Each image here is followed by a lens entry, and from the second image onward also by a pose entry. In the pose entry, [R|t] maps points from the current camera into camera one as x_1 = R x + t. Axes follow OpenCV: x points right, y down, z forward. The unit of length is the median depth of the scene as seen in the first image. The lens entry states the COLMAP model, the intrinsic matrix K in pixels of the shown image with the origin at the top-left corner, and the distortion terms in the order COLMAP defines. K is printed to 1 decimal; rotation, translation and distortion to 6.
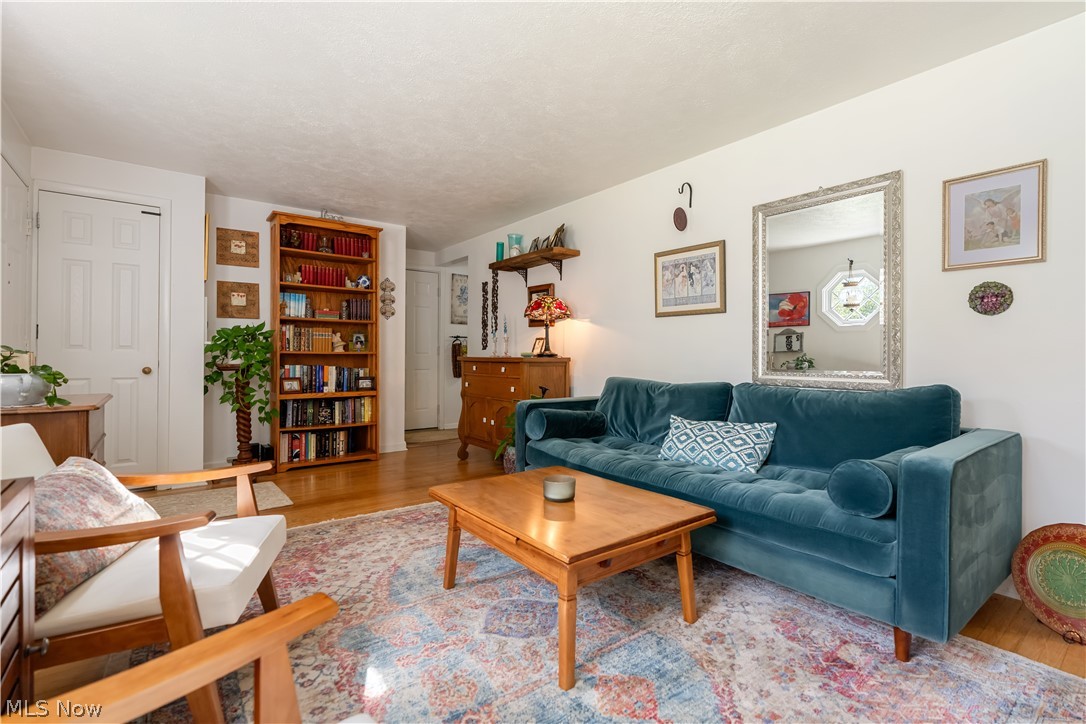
lens RADIAL K [[492.8, 0, 539.5], [0, 492.8, 356.2], [0, 0, 1]] dist [-0.005181, 0.000714]
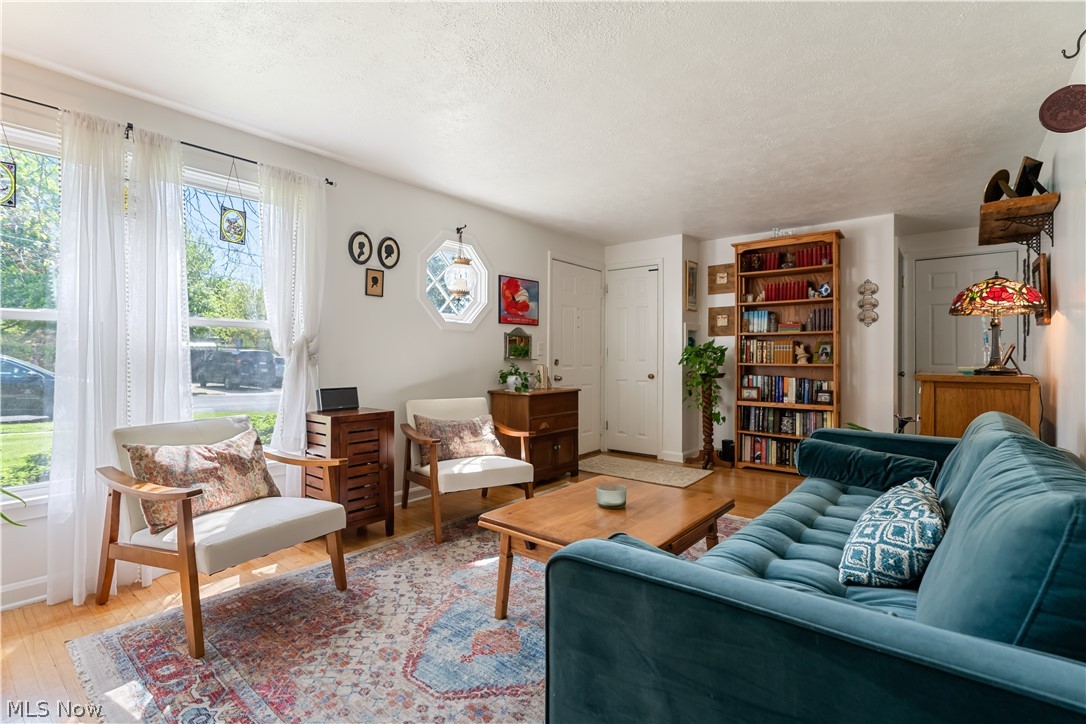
lens RADIAL K [[492.8, 0, 539.6], [0, 492.8, 360.6], [0, 0, 1]] dist [-0.005181, 0.000714]
pose [[0.242513, 0.000683, -0.970148, 0.452138], [-0.004342, 0.999991, -0.000382, -0.013063], [0.970138, 0.004305, 0.242514, 0.248742]]
